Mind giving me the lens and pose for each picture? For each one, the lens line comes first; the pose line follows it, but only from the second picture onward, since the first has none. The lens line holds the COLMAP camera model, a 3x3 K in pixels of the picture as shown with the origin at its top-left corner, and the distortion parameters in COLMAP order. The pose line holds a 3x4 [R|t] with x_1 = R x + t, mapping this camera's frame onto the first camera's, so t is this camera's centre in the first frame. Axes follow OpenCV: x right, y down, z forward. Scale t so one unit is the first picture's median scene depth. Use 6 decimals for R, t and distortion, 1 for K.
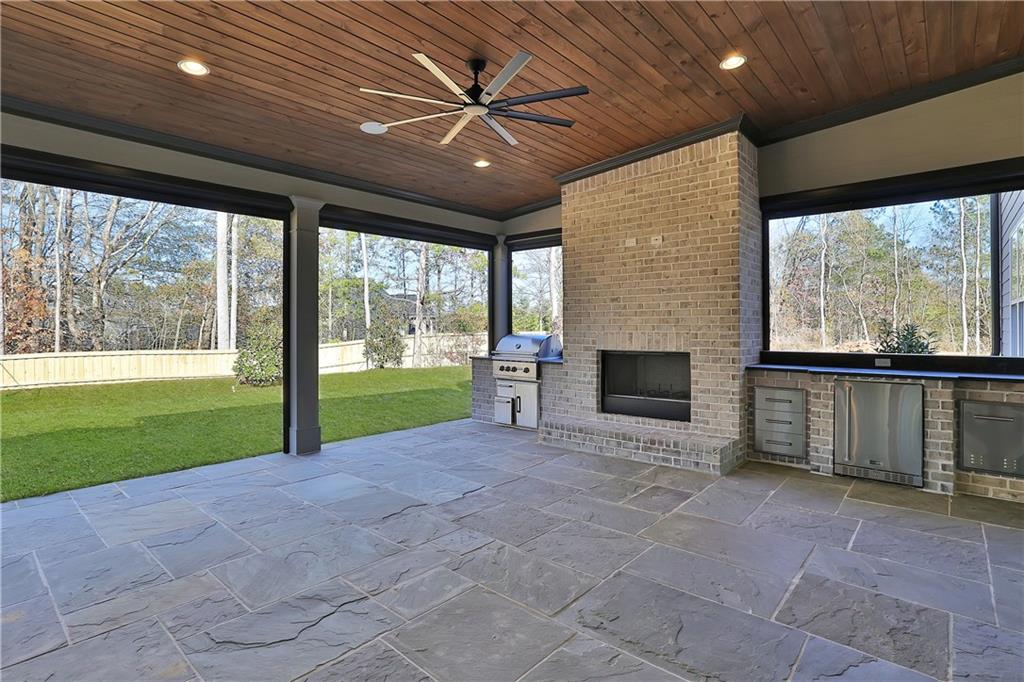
lens RADIAL K [[468.0, 0, 509.3], [0, 468.0, 319.0], [0, 0, 1]] dist [-0.016842, 0.000071]
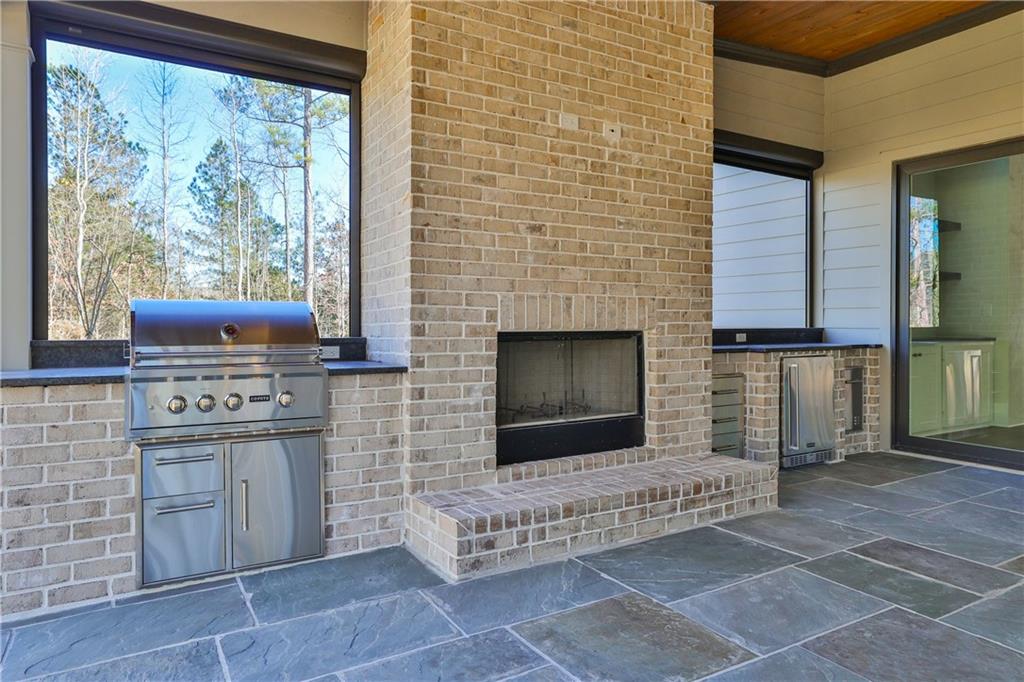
lens RADIAL K [[636.6, 0, 509.8], [0, 636.6, 318.8], [0, 0, 1]] dist [-0.029848, 0.031751]
pose [[0.343680, 0.005698, 0.939069, -0.441617], [-0.023084, 0.999731, 0.002383, 0.056170], [-0.938803, -0.022497, 0.343719, 0.860848]]
